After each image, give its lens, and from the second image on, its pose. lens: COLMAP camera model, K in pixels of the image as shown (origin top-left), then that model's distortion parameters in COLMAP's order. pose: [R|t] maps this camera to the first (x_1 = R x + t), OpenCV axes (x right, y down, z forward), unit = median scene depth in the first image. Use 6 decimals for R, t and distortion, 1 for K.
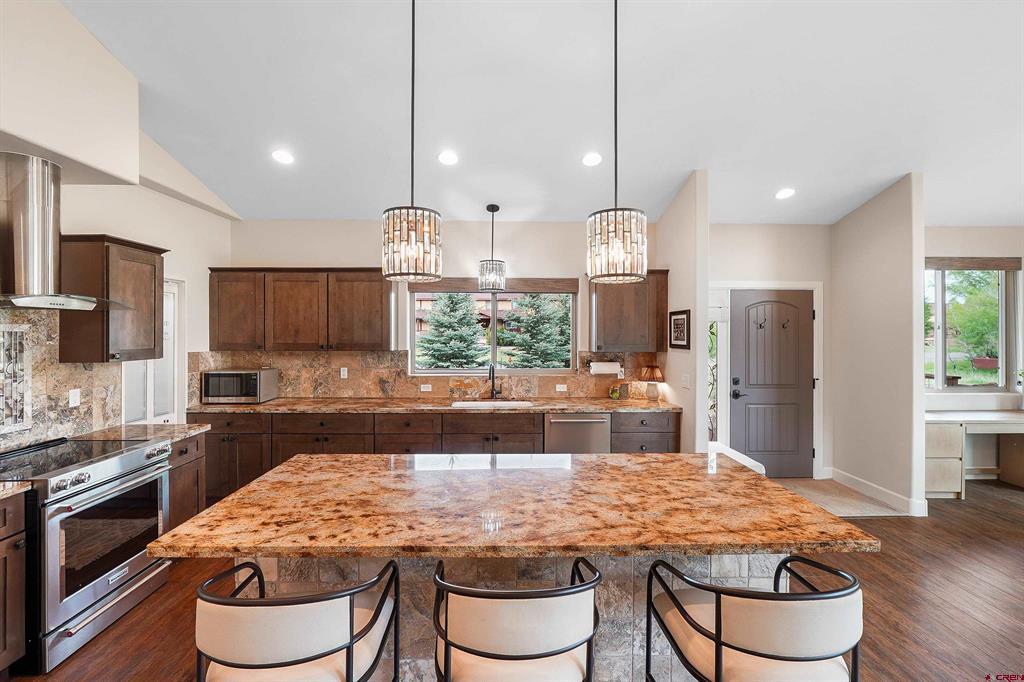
lens RADIAL K [[431.0, 0, 510.3], [0, 431.0, 333.5], [0, 0, 1]] dist [-0.008947, 0.000438]
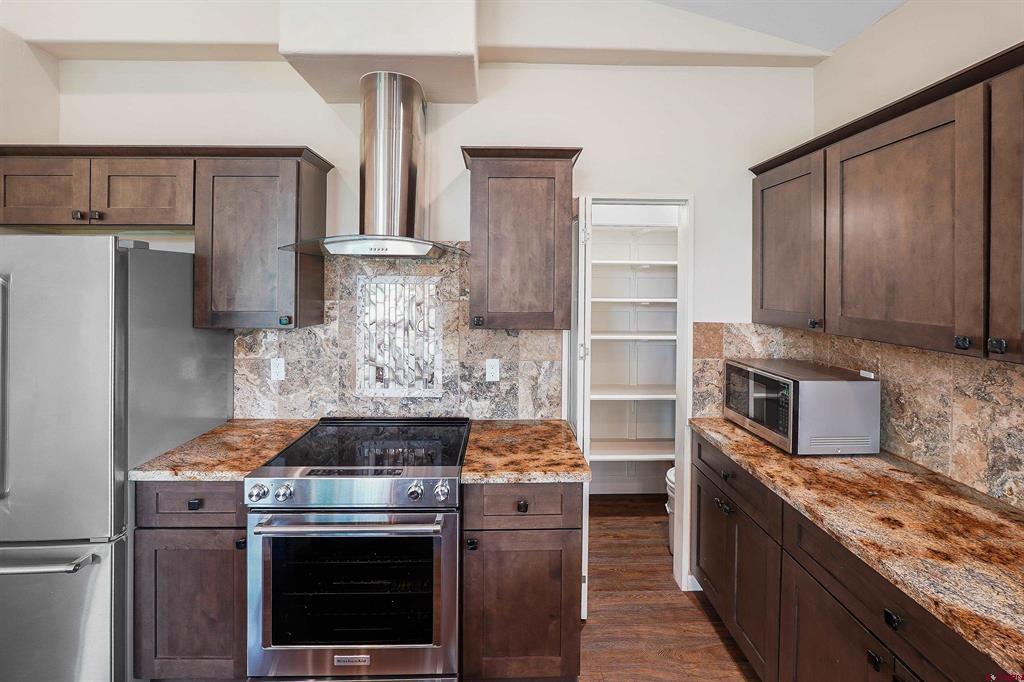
lens RADIAL K [[454.7, 0, 513.9], [0, 454.7, 283.6], [0, 0, 1]] dist [-0.002205, -0.000175]
pose [[-0.003241, 0.001933, -0.999993, -0.183529], [-0.011734, 0.999929, 0.001971, -0.008625], [0.999926, 0.011741, -0.003218, 0.993066]]
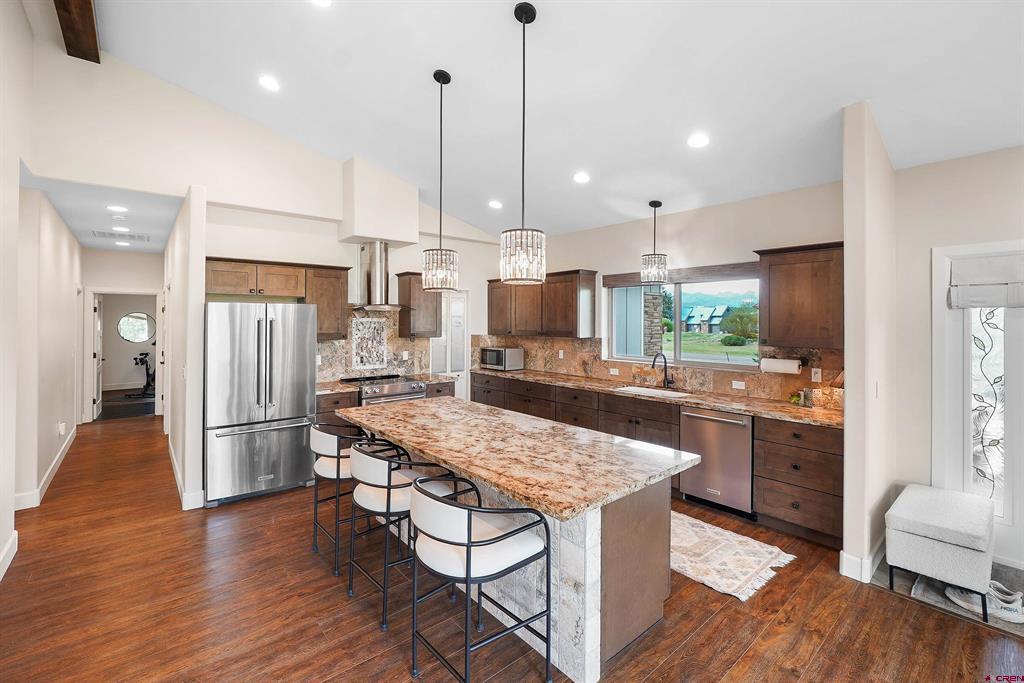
lens RADIAL K [[443.6, 0, 511.1], [0, 443.6, 322.9], [0, 0, 1]] dist [-0.001474, 0.000193]
pose [[0.631075, 0.002778, -0.775717, 0.830170], [-0.003534, 0.999994, 0.000707, -0.002772], [0.775714, 0.002296, 0.631081, 0.084365]]
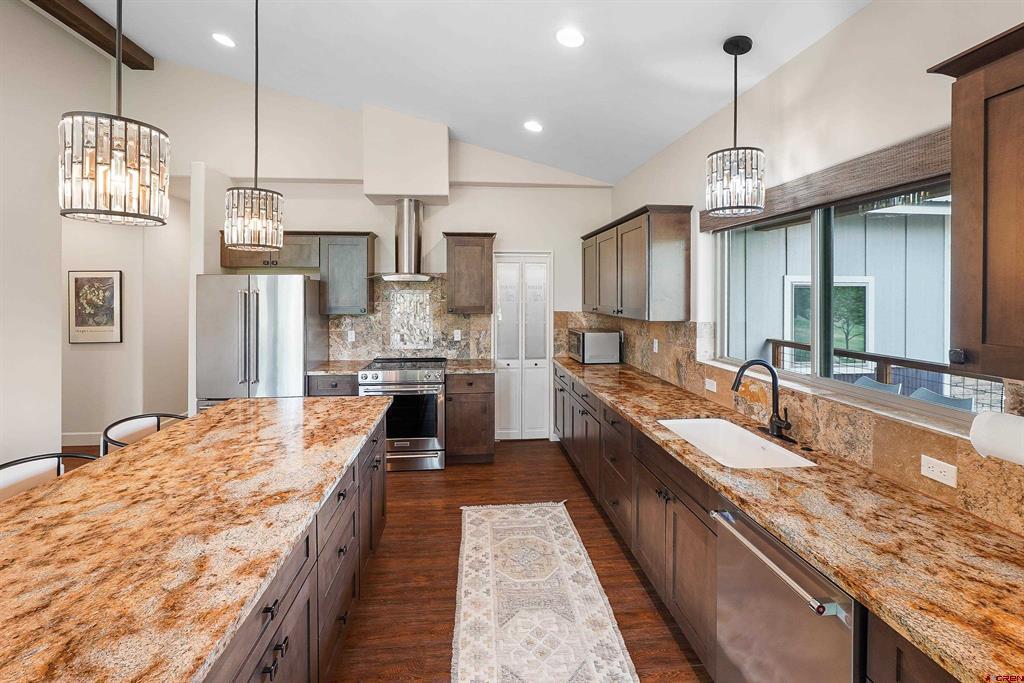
lens RADIAL K [[449.9, 0, 512.5], [0, 449.9, 298.1], [0, 0, 1]] dist [-0.005074, -0.000263]
pose [[0.074959, 0.007304, -0.997160, 0.657590], [-0.005023, 0.999963, 0.006946, -0.002052], [0.997174, 0.004488, 0.074993, 1.031094]]
